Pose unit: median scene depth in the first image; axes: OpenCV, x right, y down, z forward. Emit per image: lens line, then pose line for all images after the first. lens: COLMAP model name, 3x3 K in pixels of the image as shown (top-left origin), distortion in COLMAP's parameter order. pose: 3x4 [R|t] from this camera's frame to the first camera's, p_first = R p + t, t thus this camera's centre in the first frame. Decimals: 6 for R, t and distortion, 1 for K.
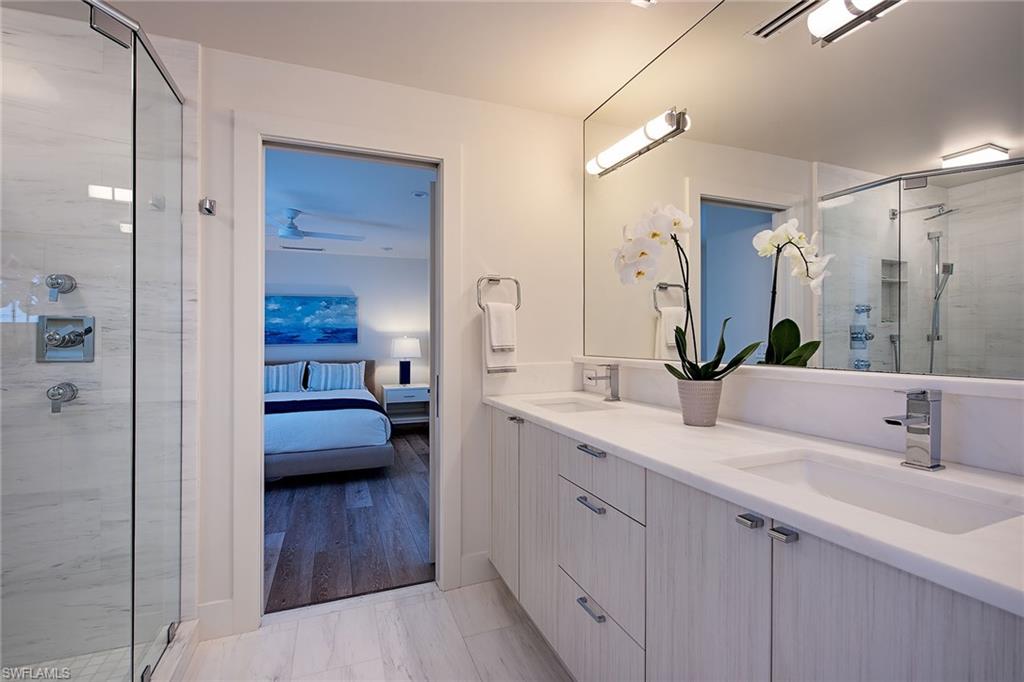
lens RADIAL K [[469.7, 0, 513.1], [0, 469.7, 340.8], [0, 0, 1]] dist [-0.008958, -0.000499]
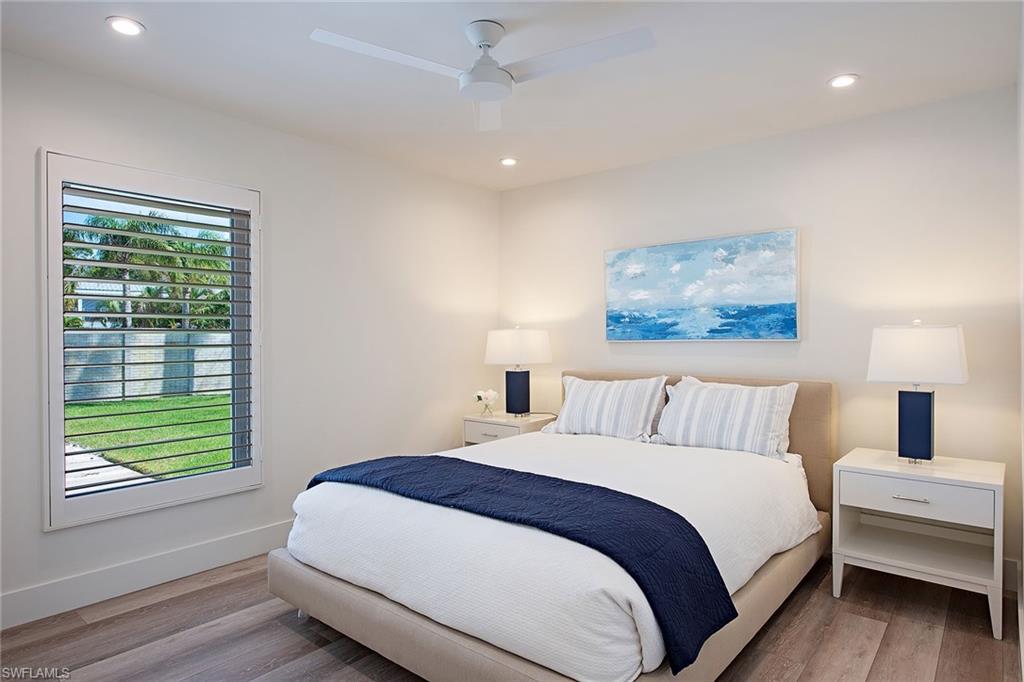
lens RADIAL K [[611.6, 0, 511.9], [0, 611.6, 338.4], [0, 0, 1]] dist [-0.002397, -0.001832]
pose [[0.487280, 0.006685, -0.873220, 0.021208], [-0.000050, 0.999971, 0.007628, 0.000056], [0.873246, -0.003673, 0.487266, 0.529485]]
